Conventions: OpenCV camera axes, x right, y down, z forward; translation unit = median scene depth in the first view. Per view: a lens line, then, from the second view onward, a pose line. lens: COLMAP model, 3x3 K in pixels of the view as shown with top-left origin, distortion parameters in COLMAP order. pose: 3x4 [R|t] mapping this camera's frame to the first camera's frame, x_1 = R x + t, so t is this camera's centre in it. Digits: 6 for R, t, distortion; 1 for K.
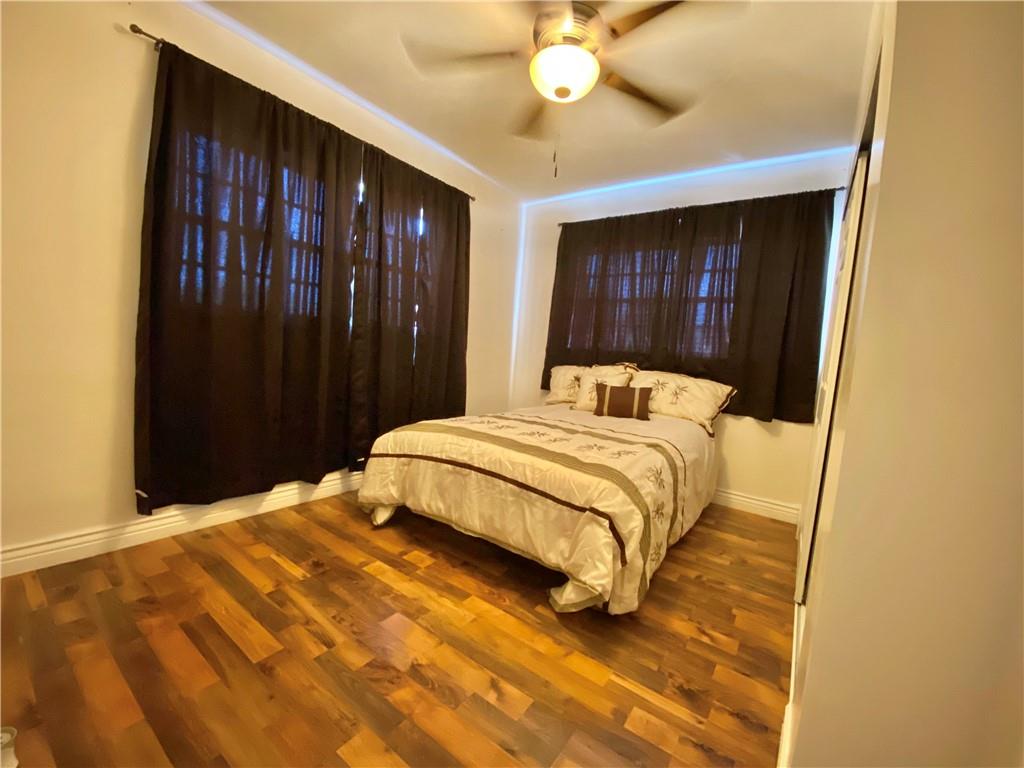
lens RADIAL K [[415.9, 0, 516.3], [0, 415.9, 379.9], [0, 0, 1]] dist [-0.003059, -0.000597]
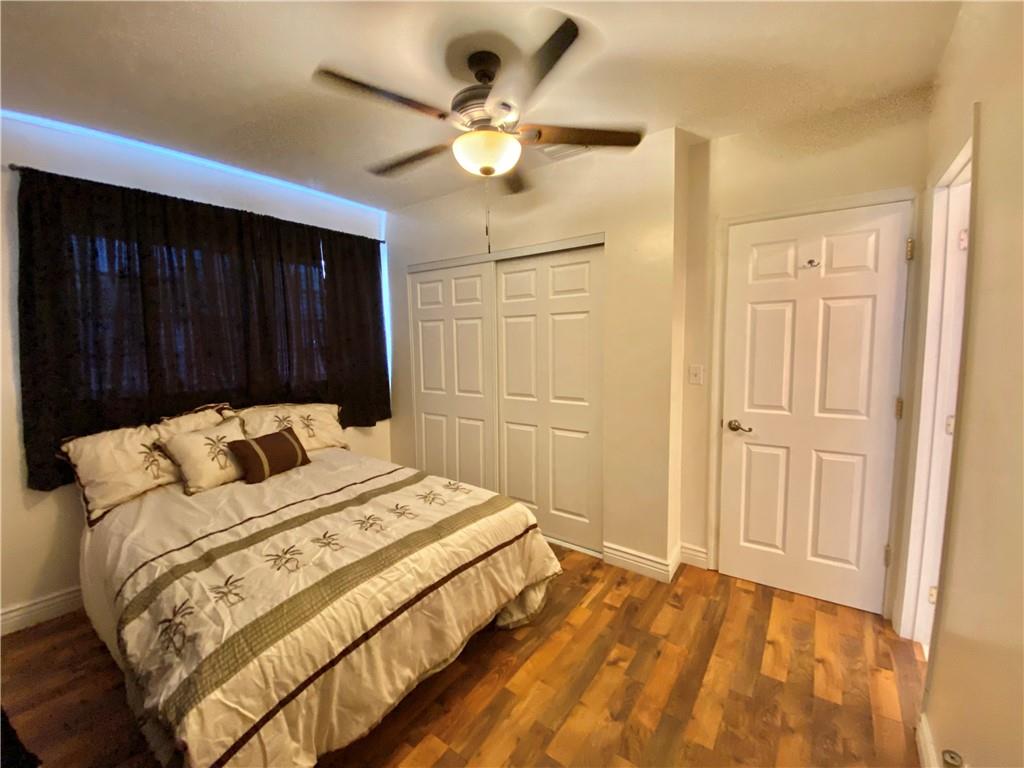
lens RADIAL K [[415.9, 0, 515.8], [0, 415.9, 378.4], [0, 0, 1]] dist [-0.003059, -0.000597]
pose [[0.013487, -0.176992, 0.984120, -0.970251], [0.088683, 0.980543, 0.175134, -0.363399], [-0.995969, 0.084912, 0.028921, 0.931062]]
